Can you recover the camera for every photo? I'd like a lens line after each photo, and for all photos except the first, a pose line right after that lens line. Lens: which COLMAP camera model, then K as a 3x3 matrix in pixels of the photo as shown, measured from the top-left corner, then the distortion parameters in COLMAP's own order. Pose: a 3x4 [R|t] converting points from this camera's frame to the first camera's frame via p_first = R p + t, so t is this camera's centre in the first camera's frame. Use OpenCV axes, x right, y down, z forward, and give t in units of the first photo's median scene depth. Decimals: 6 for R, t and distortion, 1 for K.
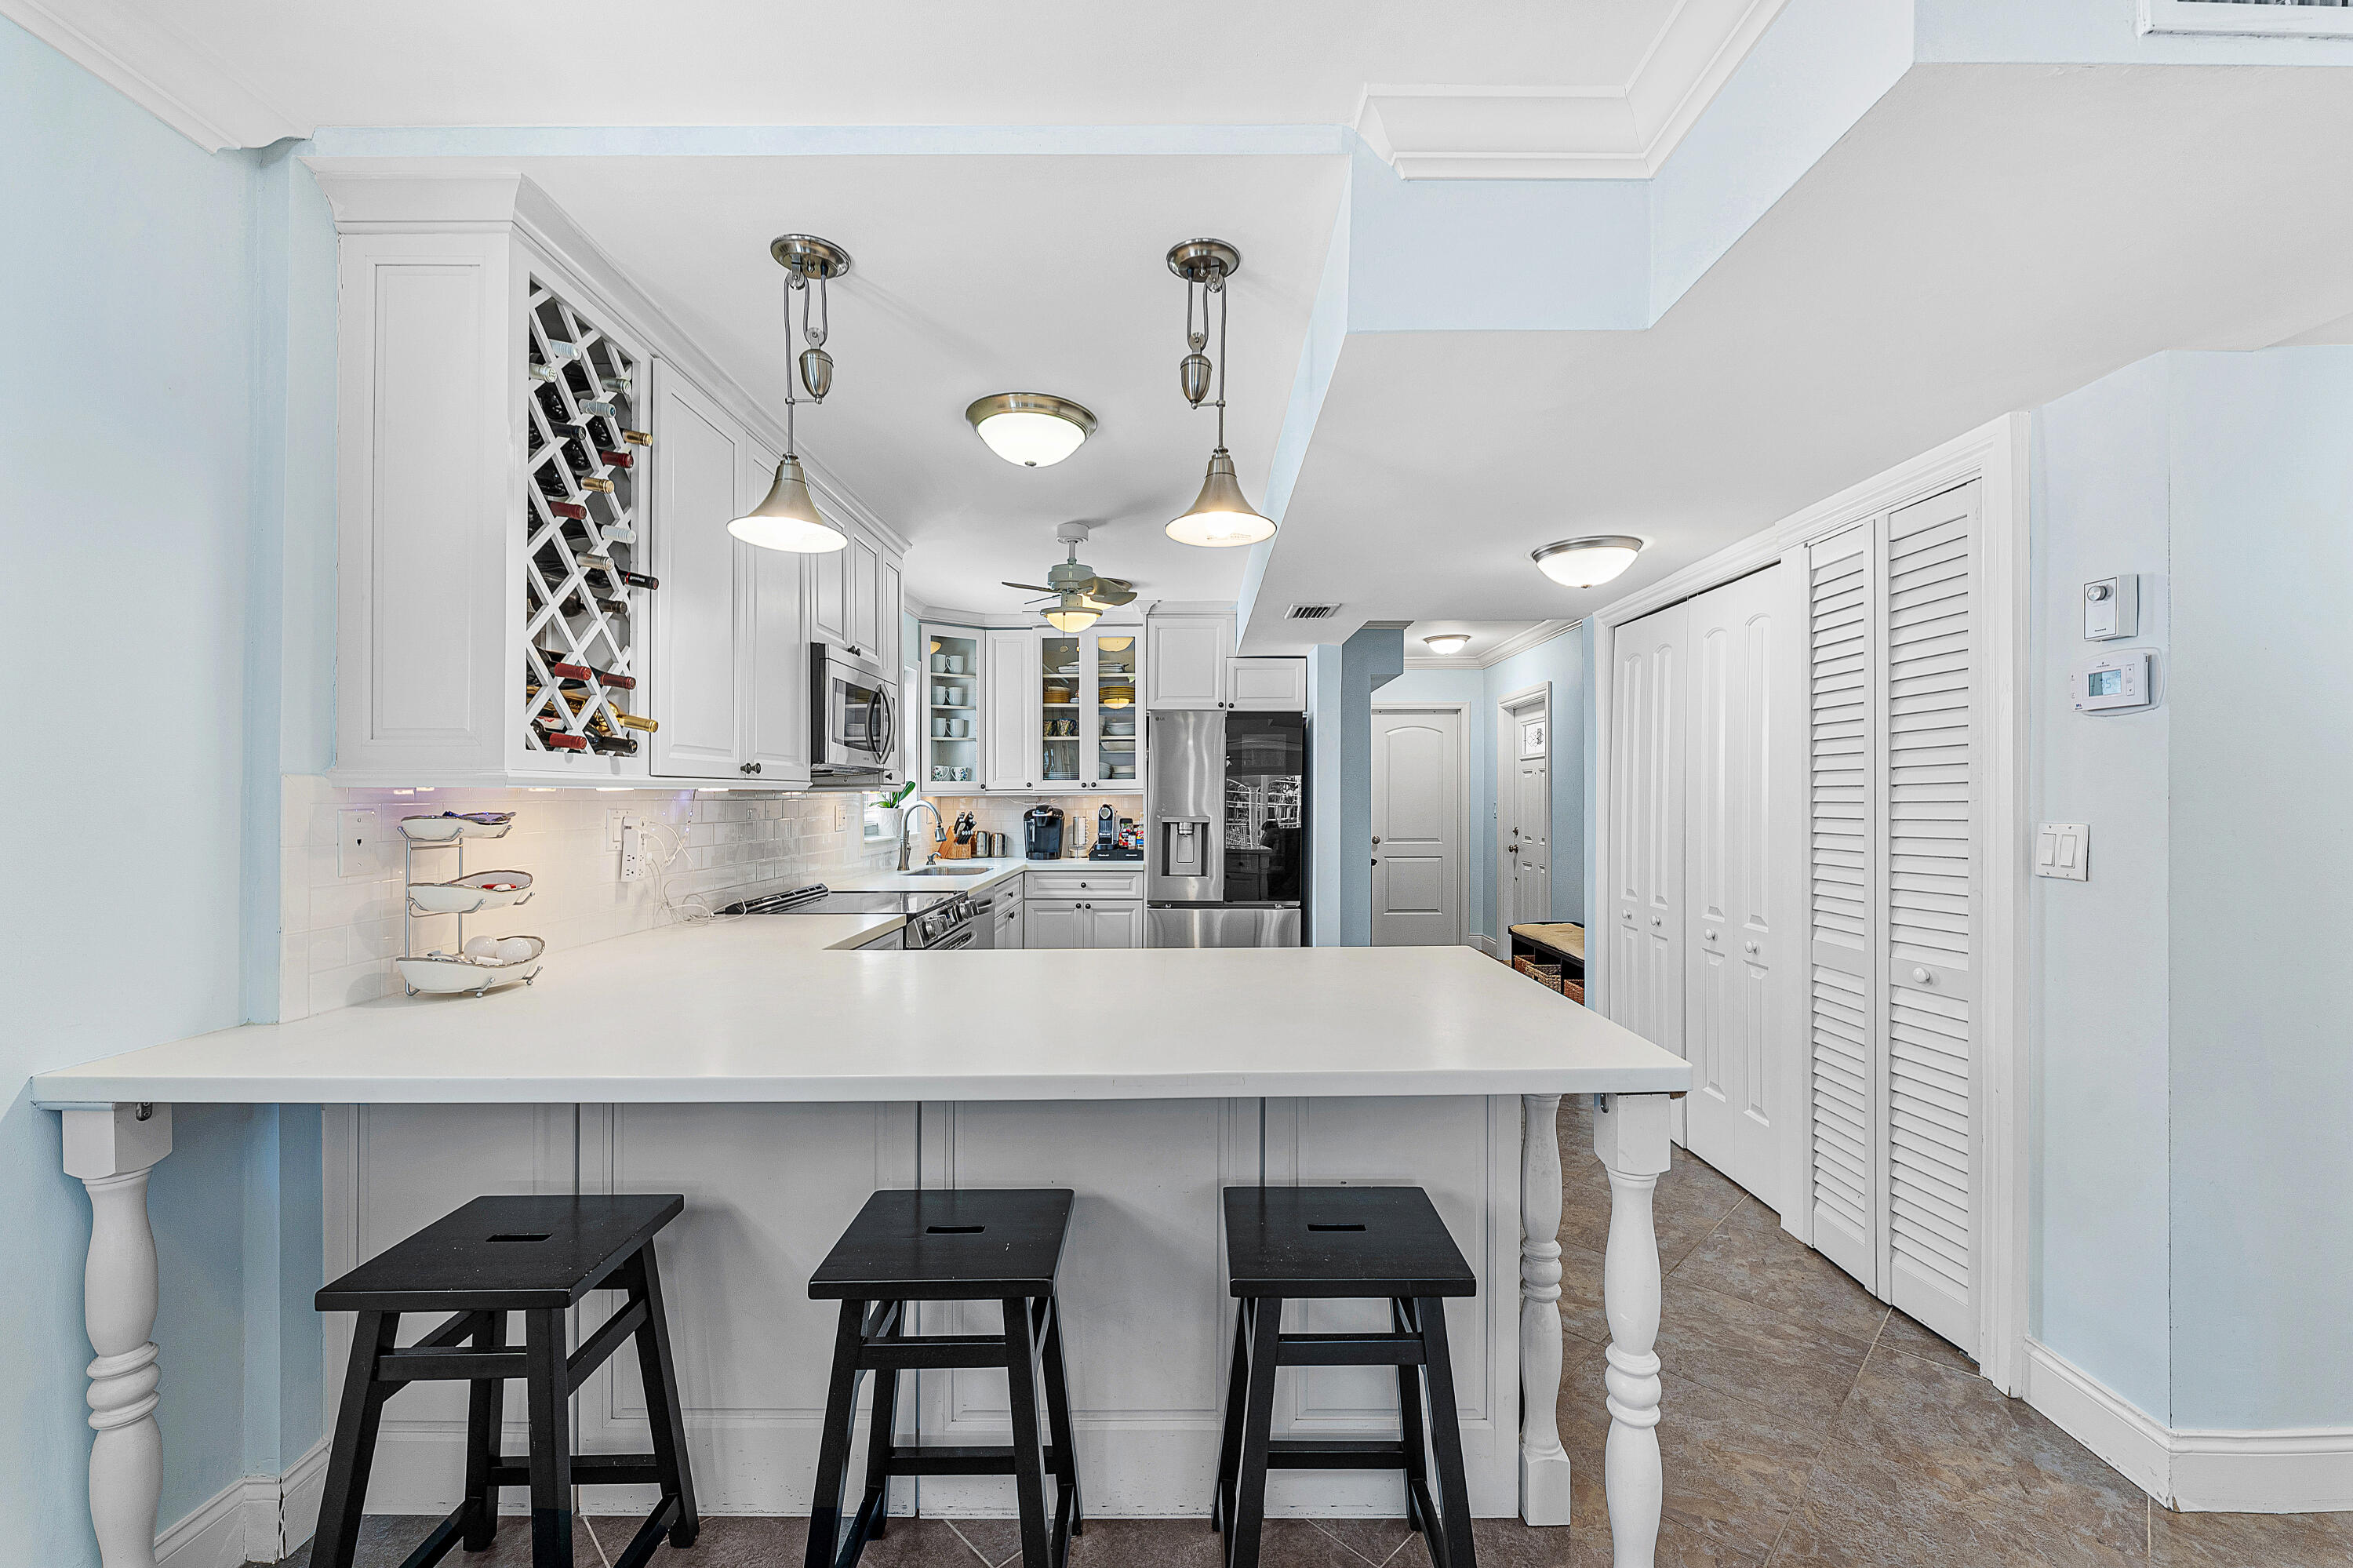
lens RADIAL K [[945.4, 0, 1178.9], [0, 945.4, 792.3], [0, 0, 1]] dist [-0.000601, -0.000514]
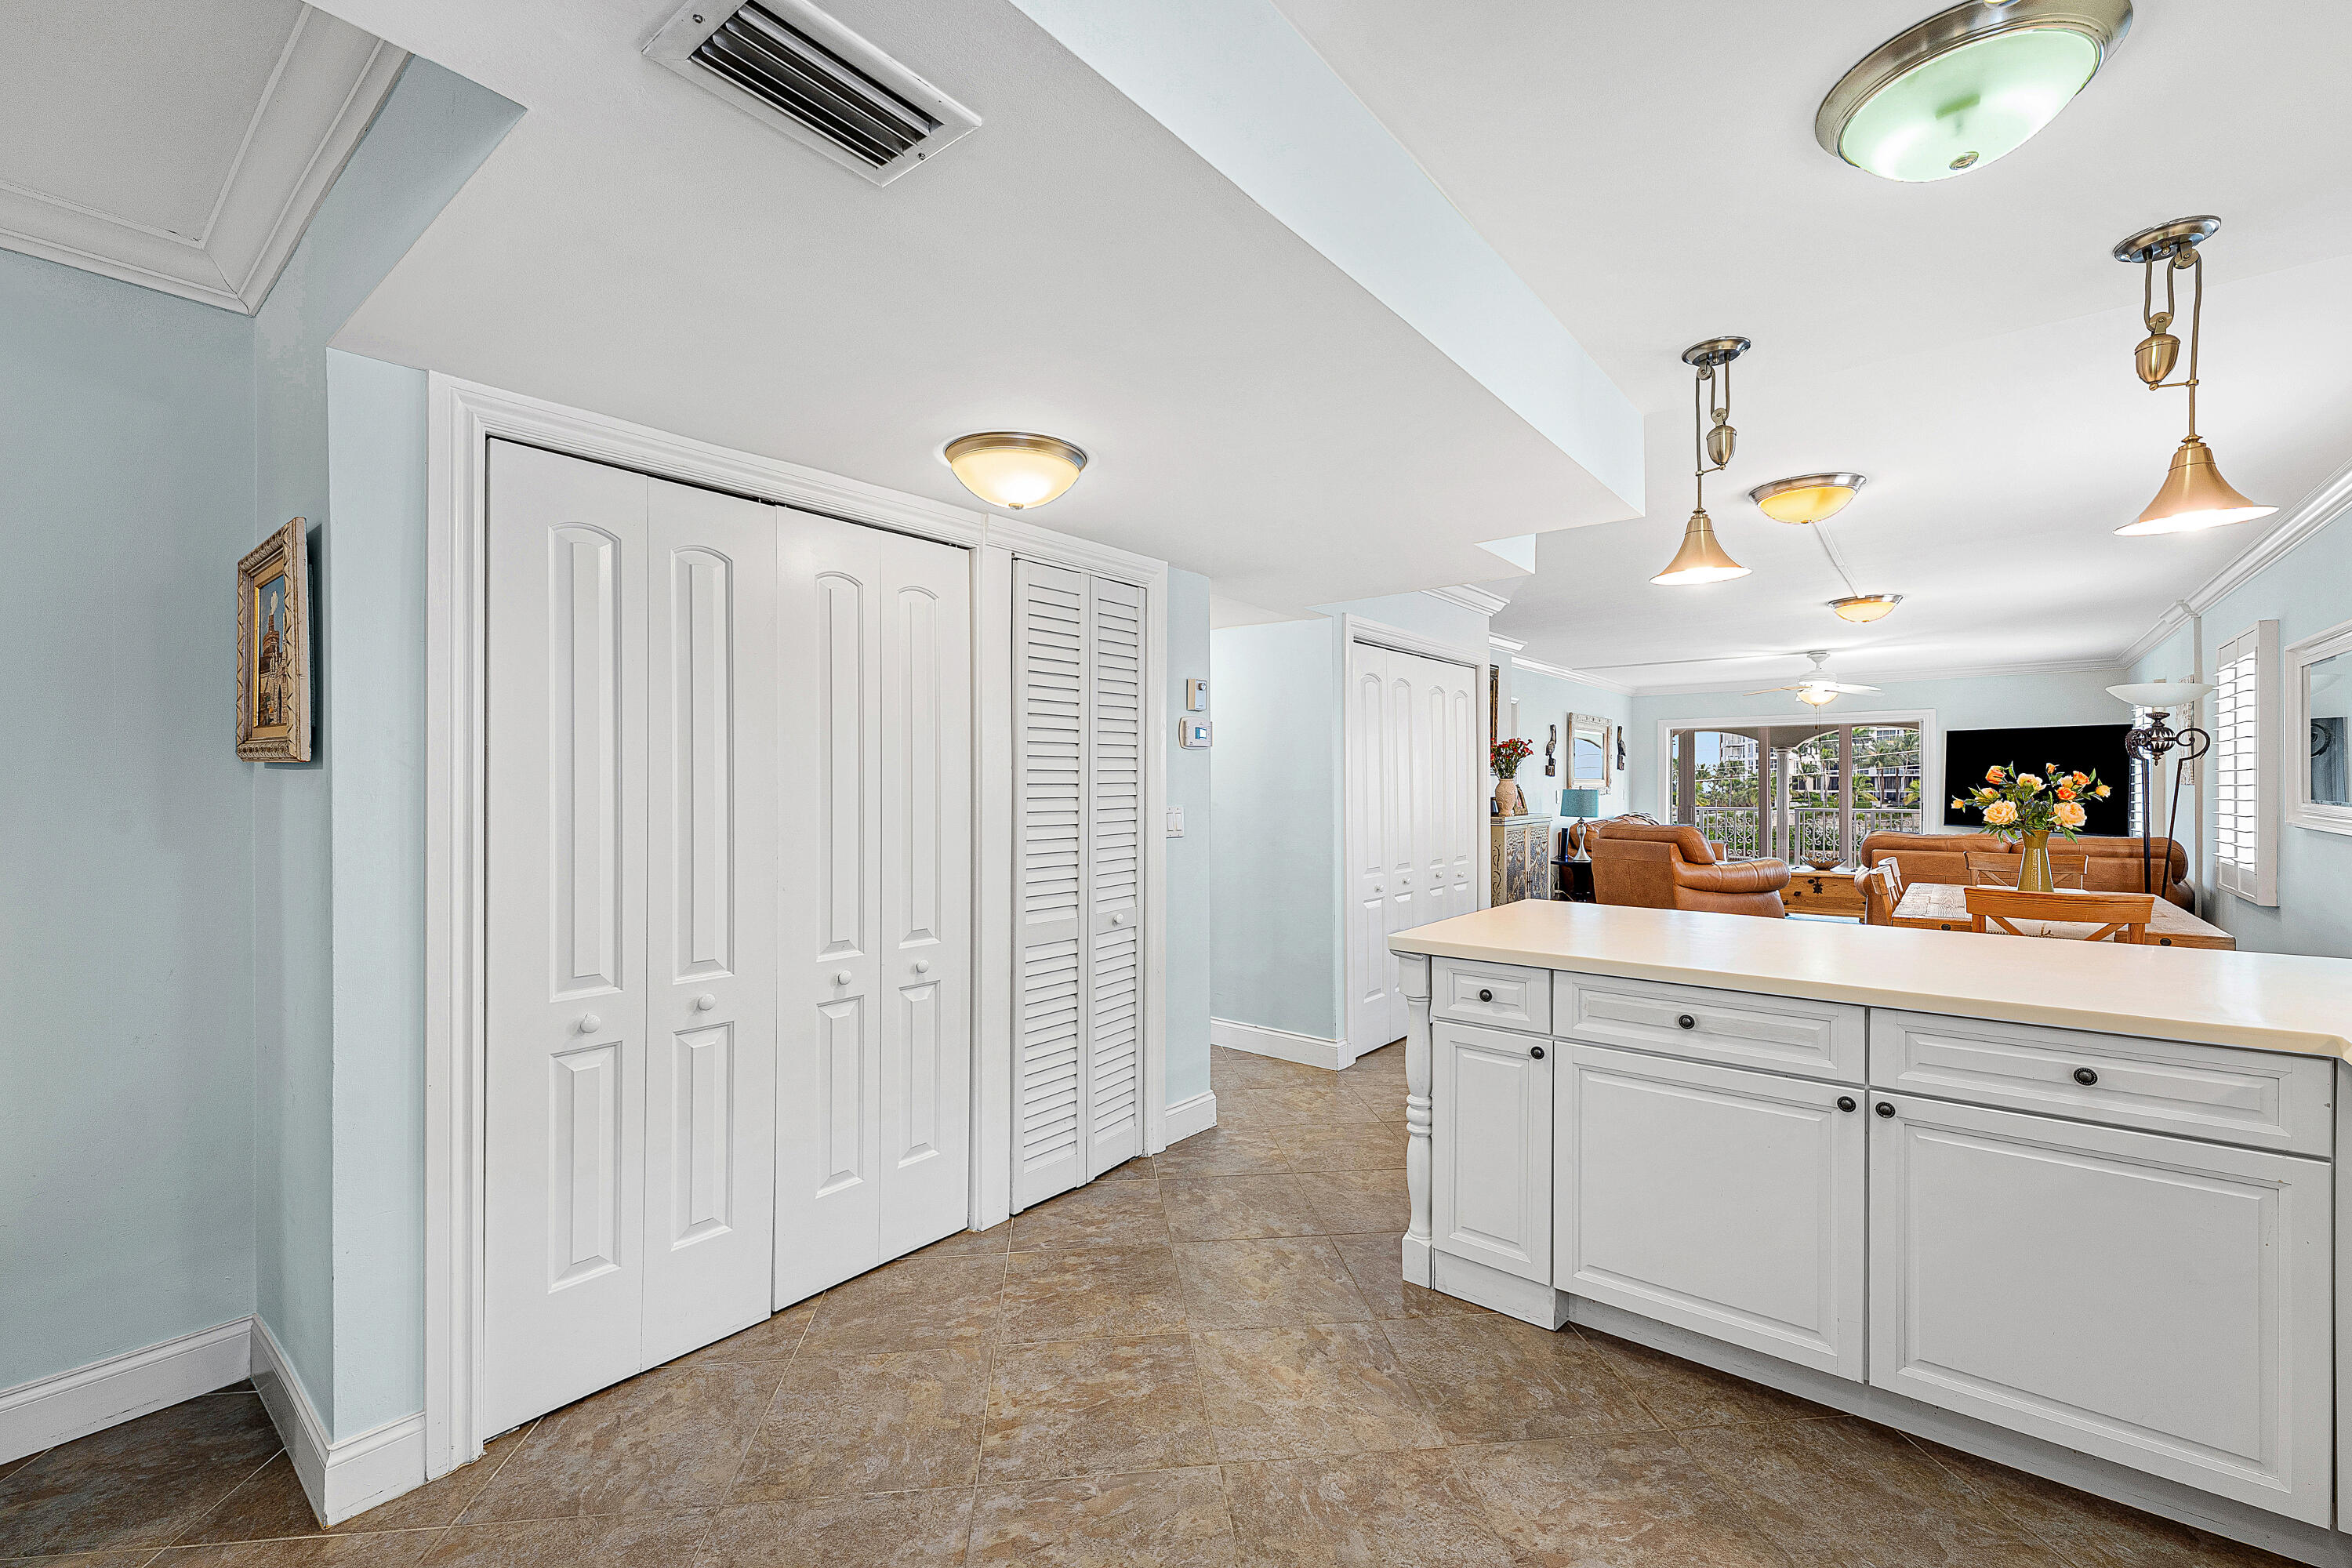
lens RADIAL K [[981.3, 0, 1178.7], [0, 981.3, 769.2], [0, 0, 1]] dist [-0.002412, -0.000540]
pose [[-0.783116, 0.012393, 0.621753, -0.086795], [-0.000733, 0.999782, -0.020851, 0.001901], [-0.621876, -0.016784, -0.782936, 0.911601]]
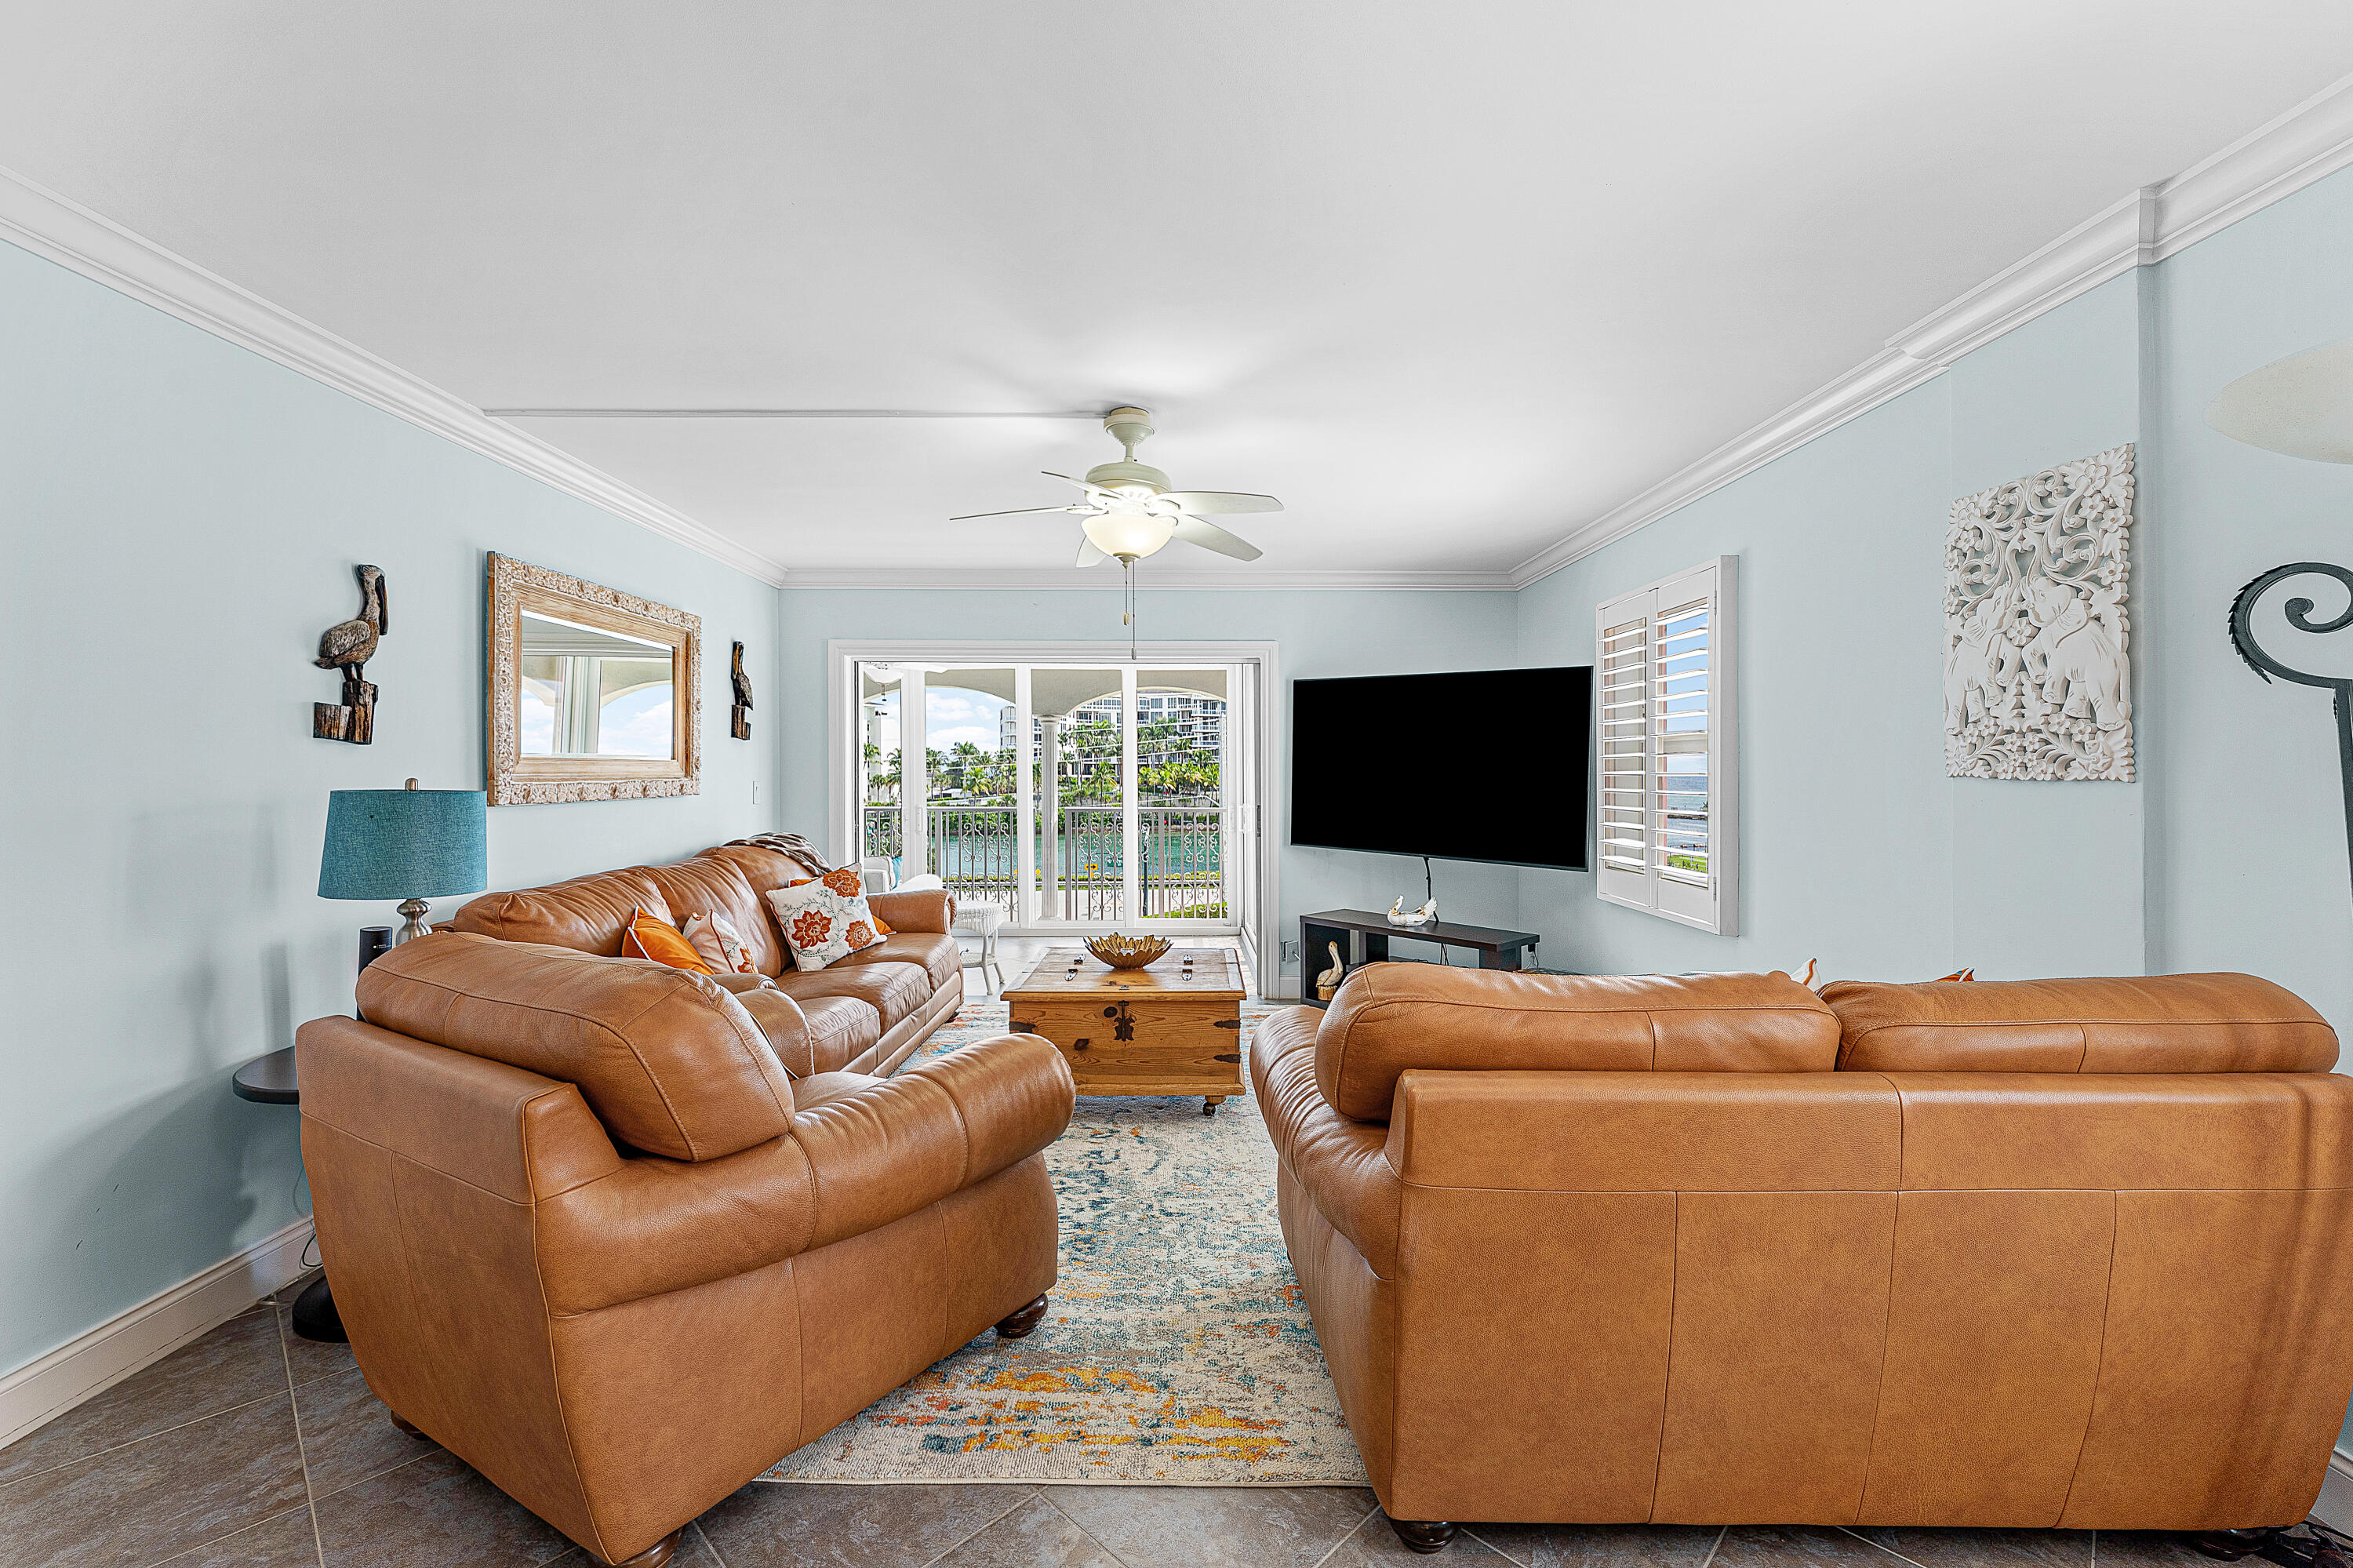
lens RADIAL K [[971.1, 0, 1185.6], [0, 971.1, 766.4], [0, 0, 1]] dist [-0.002551, -0.000115]
pose [[-0.999781, 0.000134, -0.020935, 0.074370], [0.000322, 0.999960, -0.008977, -0.006653], [0.020933, -0.008982, -0.999741, -0.414526]]
